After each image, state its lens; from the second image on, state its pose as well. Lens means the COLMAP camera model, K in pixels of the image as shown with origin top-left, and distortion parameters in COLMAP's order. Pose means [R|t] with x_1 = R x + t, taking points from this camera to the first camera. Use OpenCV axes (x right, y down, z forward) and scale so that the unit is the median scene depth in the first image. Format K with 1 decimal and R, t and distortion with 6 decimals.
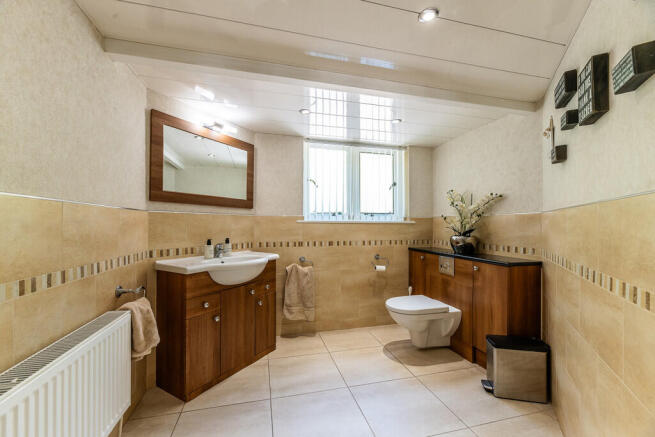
lens RADIAL K [[276.2, 0, 328.8], [0, 276.2, 221.3], [0, 0, 1]] dist [-0.001096, -0.000009]
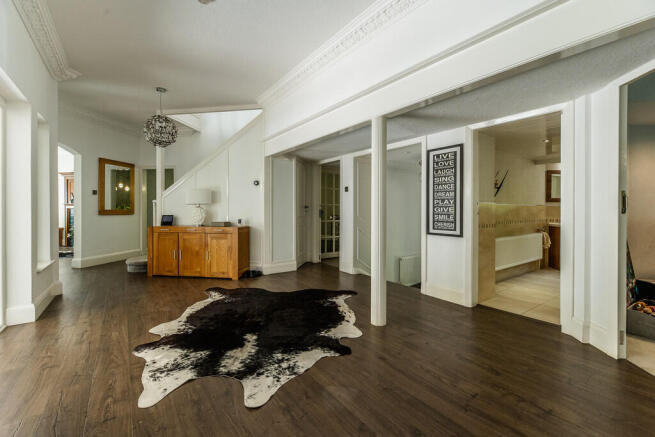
lens RADIAL K [[276.2, 0, 327.6], [0, 276.2, 216.0], [0, 0, 1]] dist [-0.001096, -0.000009]
pose [[0.373030, 0.015773, -0.927685, 1.253156], [-0.003187, 0.999871, 0.015718, 0.034382], [0.927814, -0.002907, 0.373032, -2.339260]]
